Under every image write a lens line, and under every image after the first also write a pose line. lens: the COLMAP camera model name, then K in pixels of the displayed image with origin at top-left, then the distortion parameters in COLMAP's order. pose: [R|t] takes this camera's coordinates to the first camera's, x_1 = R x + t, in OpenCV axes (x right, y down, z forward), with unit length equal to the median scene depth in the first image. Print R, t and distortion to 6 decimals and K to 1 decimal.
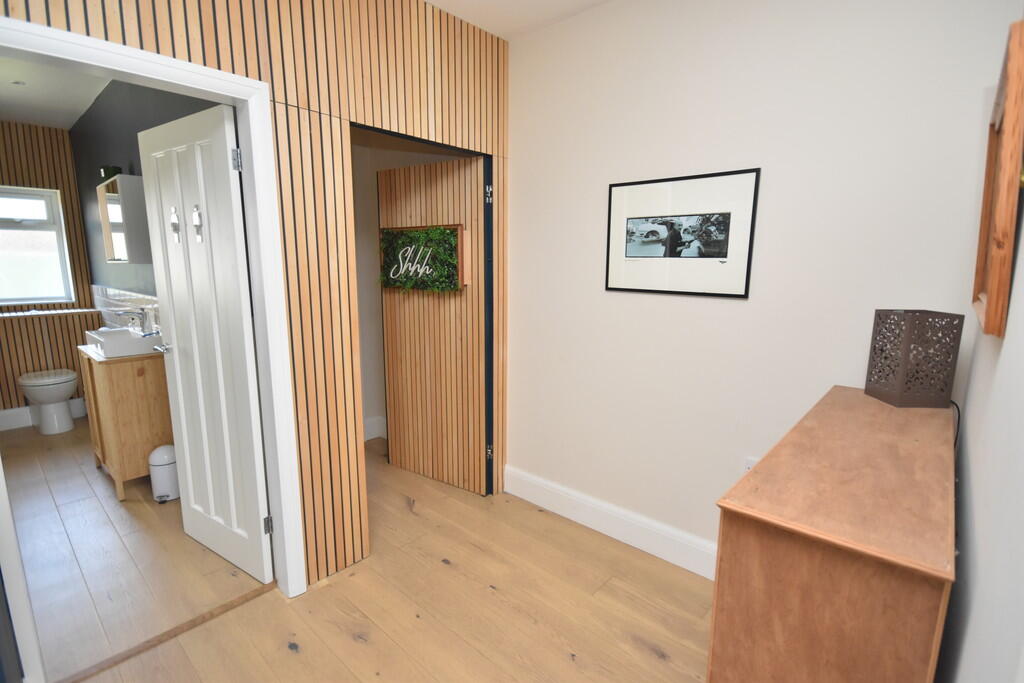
lens RADIAL K [[492.2, 0, 507.1], [0, 492.2, 350.2], [0, 0, 1]] dist [0.004758, 0.000002]
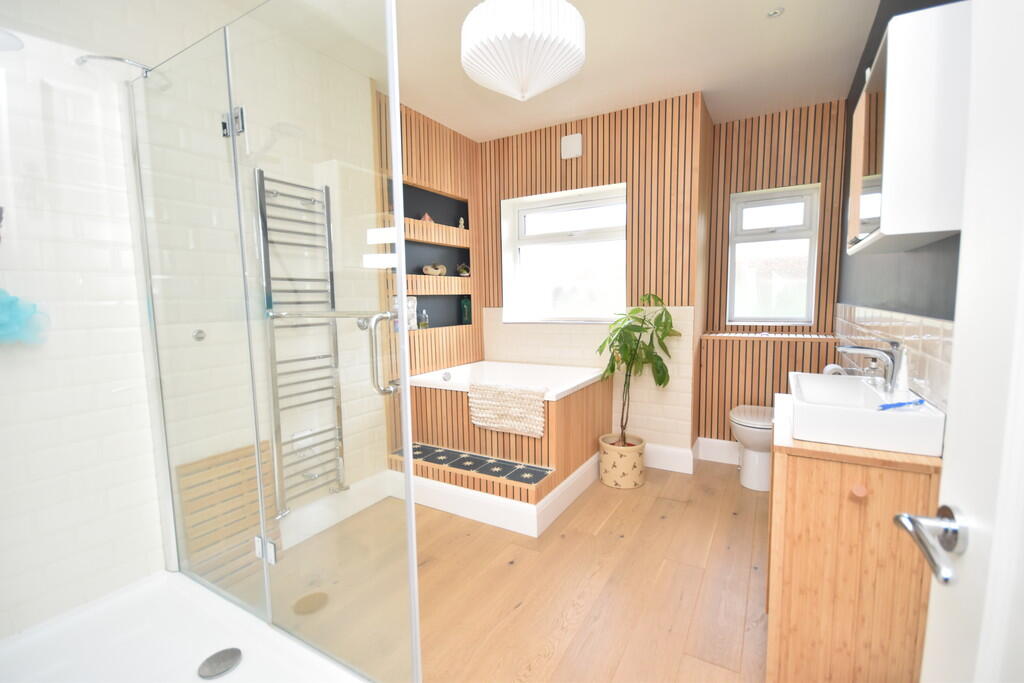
lens RADIAL K [[454.9, 0, 506.7], [0, 454.9, 346.0], [0, 0, 1]] dist [-0.000480, -0.002855]
pose [[0.210263, 0.091849, -0.973321, -0.312247], [-0.152921, 0.986412, 0.060050, -0.039229], [0.965611, 0.136215, 0.221452, 0.430763]]
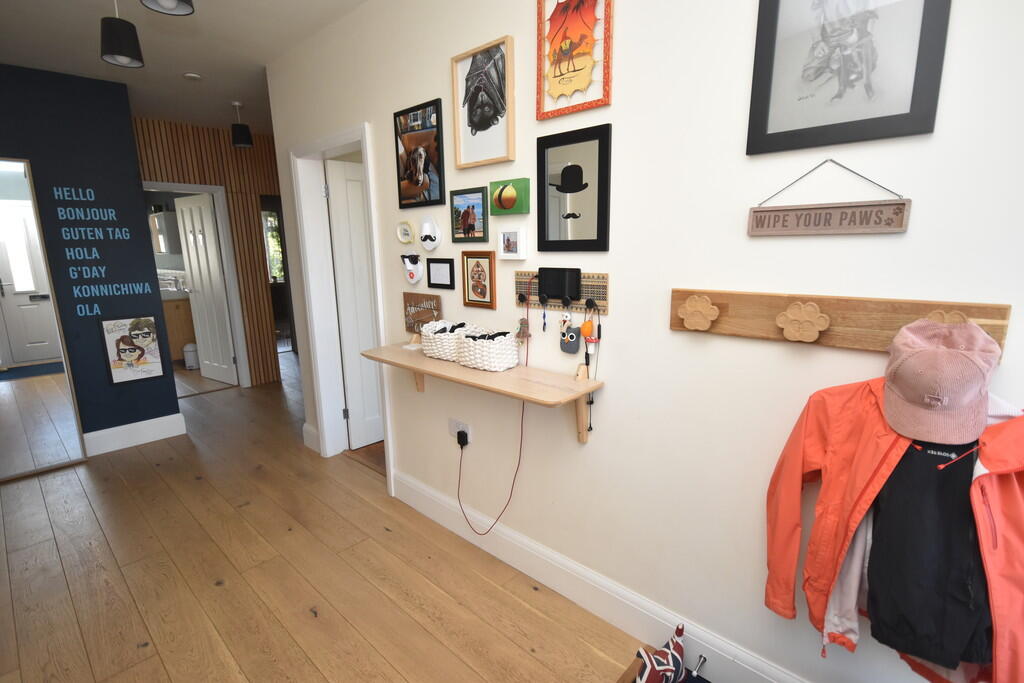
lens RADIAL K [[492.2, 0, 514.0], [0, 492.2, 341.8], [0, 0, 1]] dist [0.004758, 0.000002]
pose [[0.999605, -0.024095, -0.014483, 0.436656], [0.024552, 0.999179, 0.032212, 0.099864], [0.013695, -0.032555, 0.999376, -0.662437]]
